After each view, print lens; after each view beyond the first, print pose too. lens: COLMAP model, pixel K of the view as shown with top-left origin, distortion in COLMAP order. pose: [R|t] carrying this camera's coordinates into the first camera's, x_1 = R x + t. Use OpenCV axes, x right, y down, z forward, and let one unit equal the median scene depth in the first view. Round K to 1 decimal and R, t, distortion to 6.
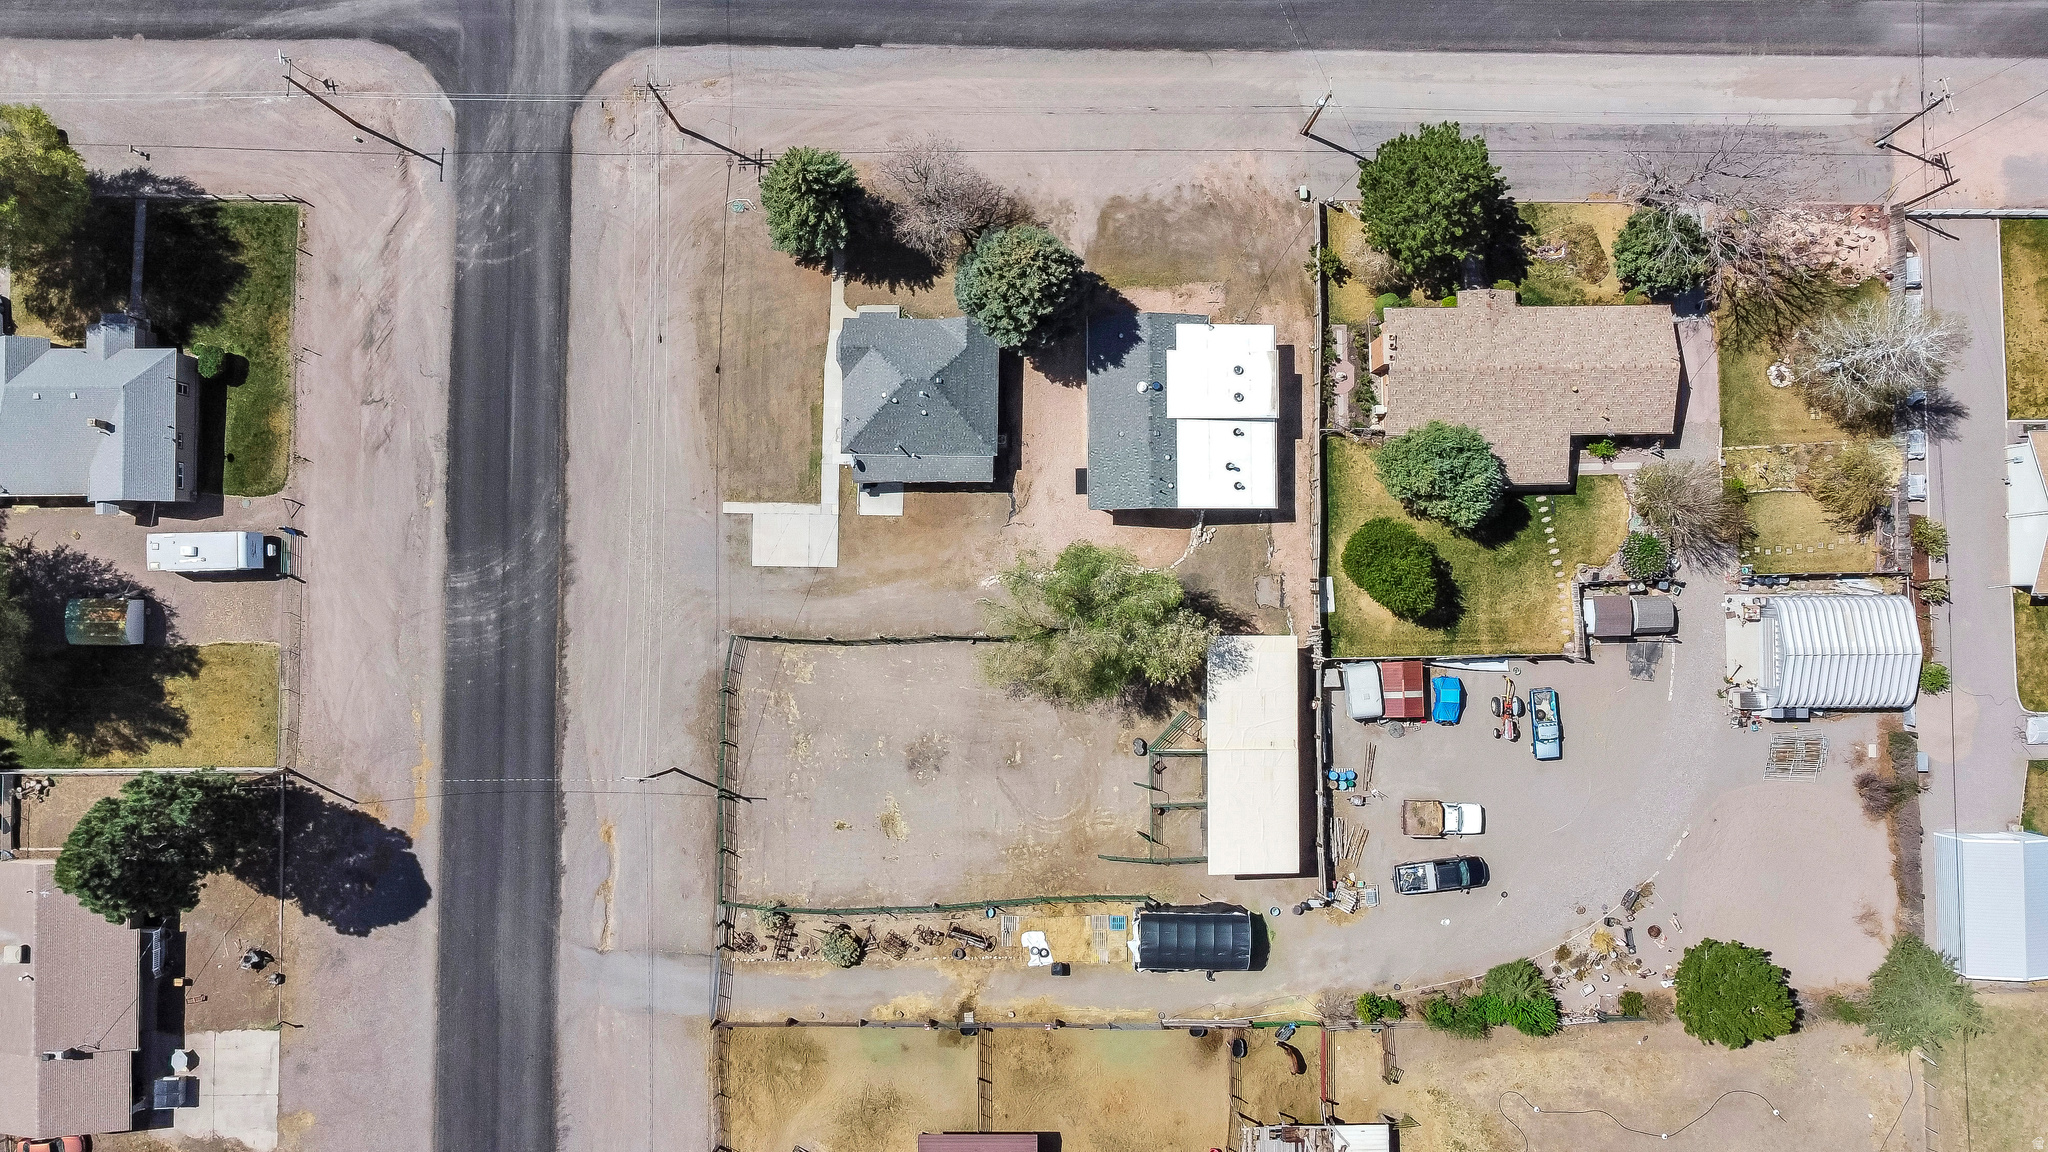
lens RADIAL K [[1536.0, 0, 1019.7], [0, 1536.0, 571.2], [0, 0, 1]] dist [0.000100, 0.002513]
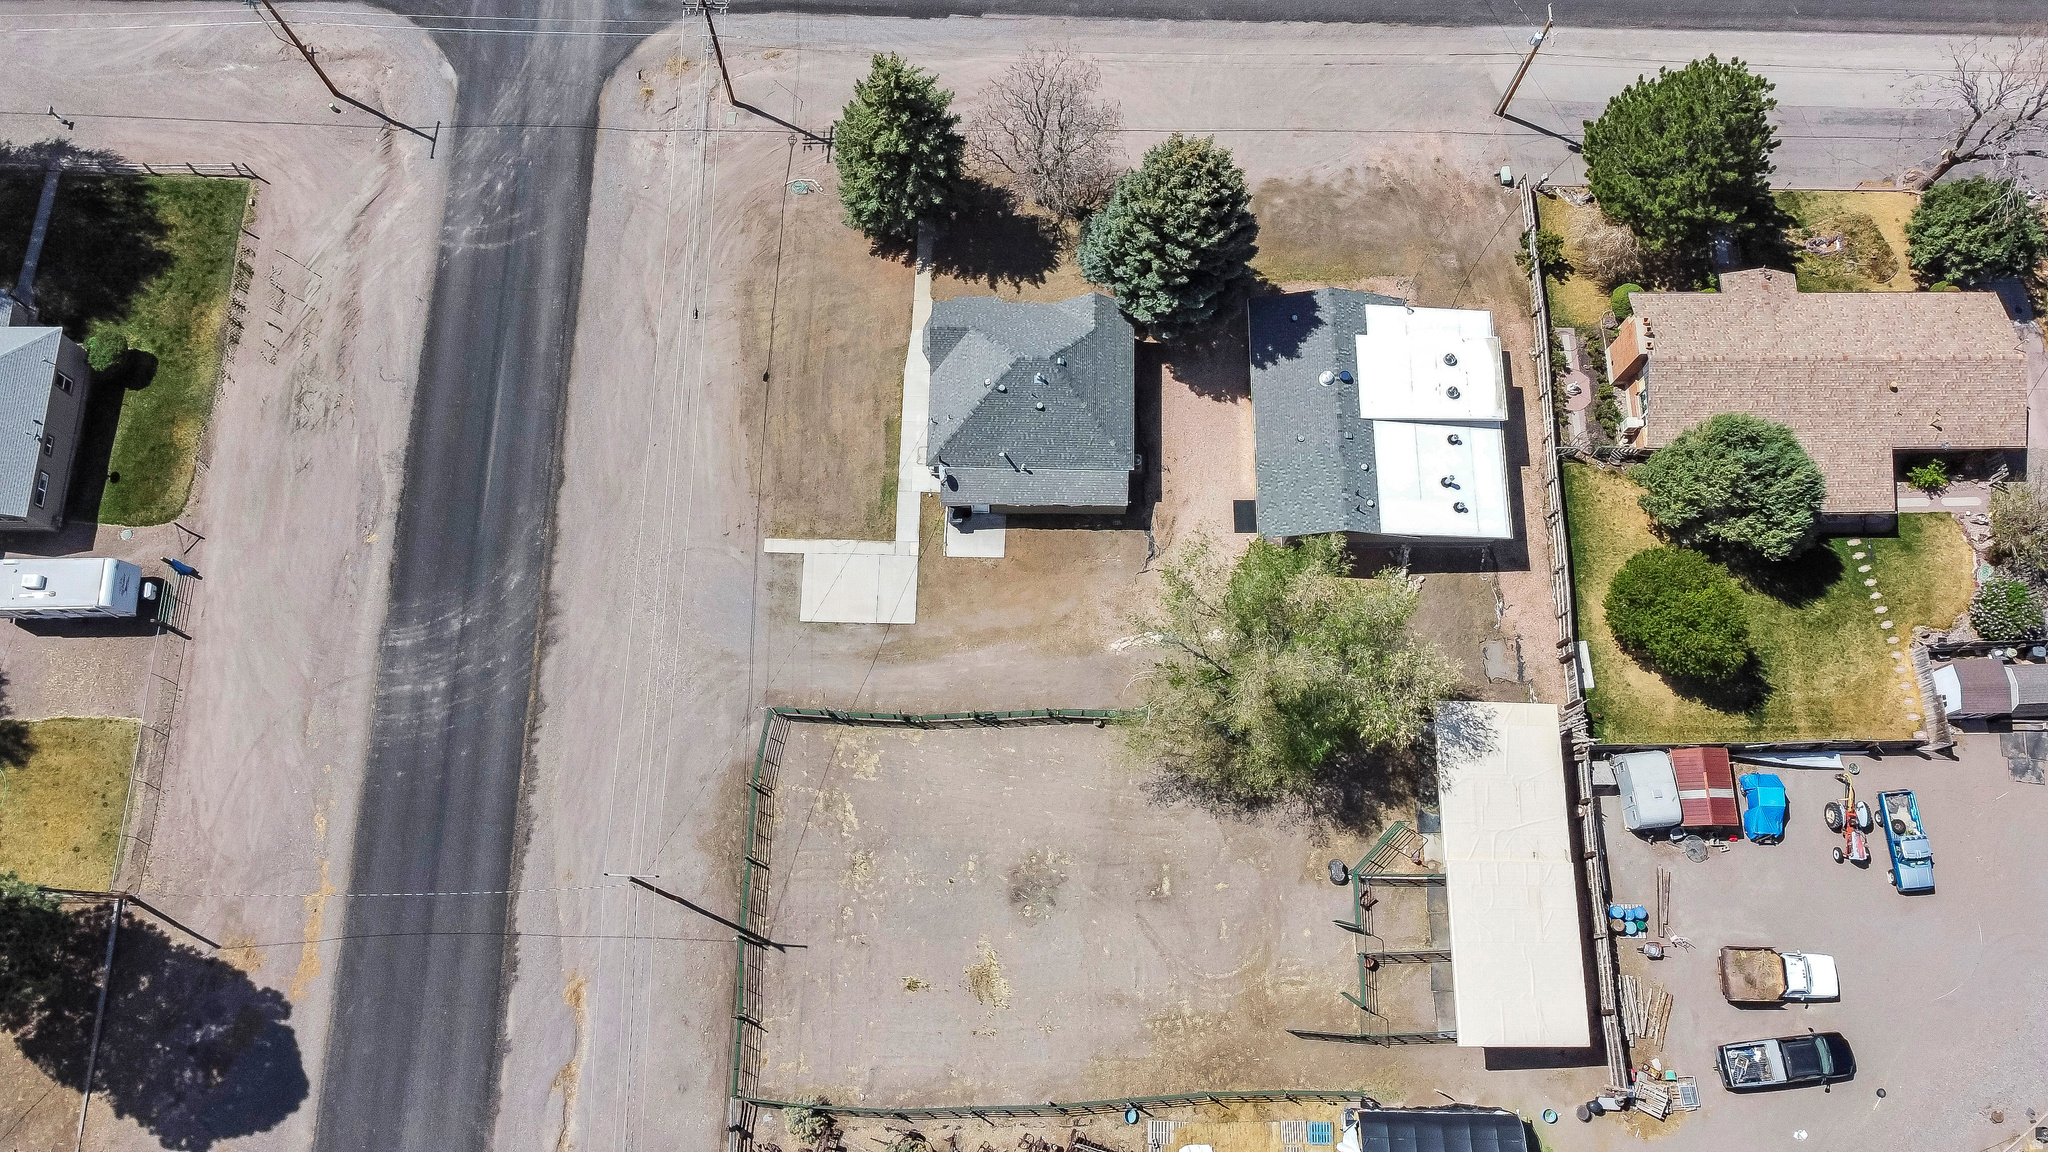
lens RADIAL K [[1536.0, 0, 1021.2], [0, 1536.0, 577.1], [0, 0, 1]] dist [0.000100, 0.002513]
pose [[0.999978, 0.005757, 0.003375, -0.070632], [-0.004704, 0.966837, -0.255350, 0.163863], [-0.004733, 0.255329, 0.966843, 0.280340]]
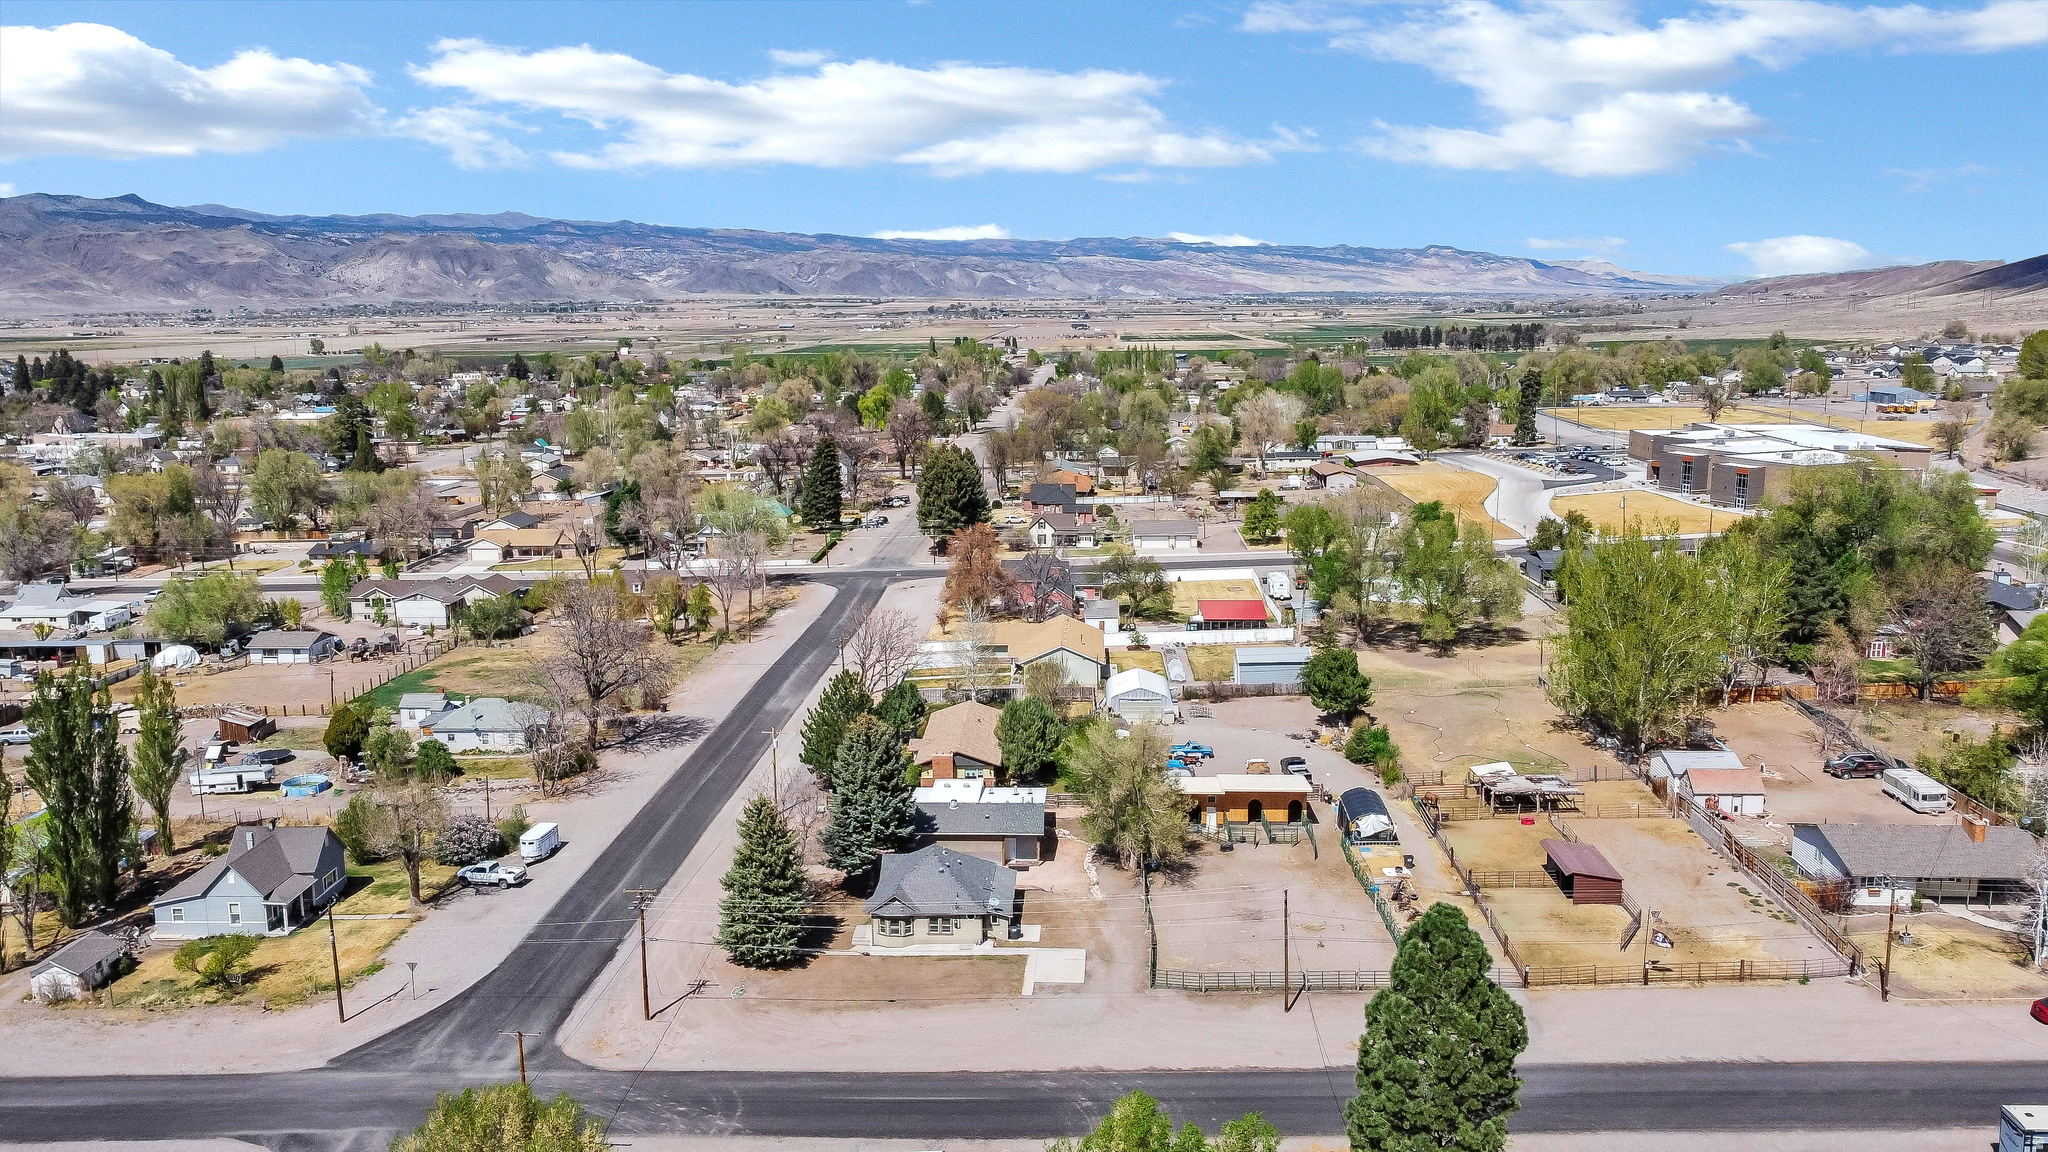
lens RADIAL K [[1536.0, 0, 1019.8], [0, 1536.0, 563.1], [0, 0, 1]] dist [0.000100, 0.002513]
pose [[0.045751, -0.178850, 0.982812, -1.159906], [0.998911, 0.017170, -0.043376, -0.006066], [-0.009117, 0.983726, 0.179441, 0.528687]]
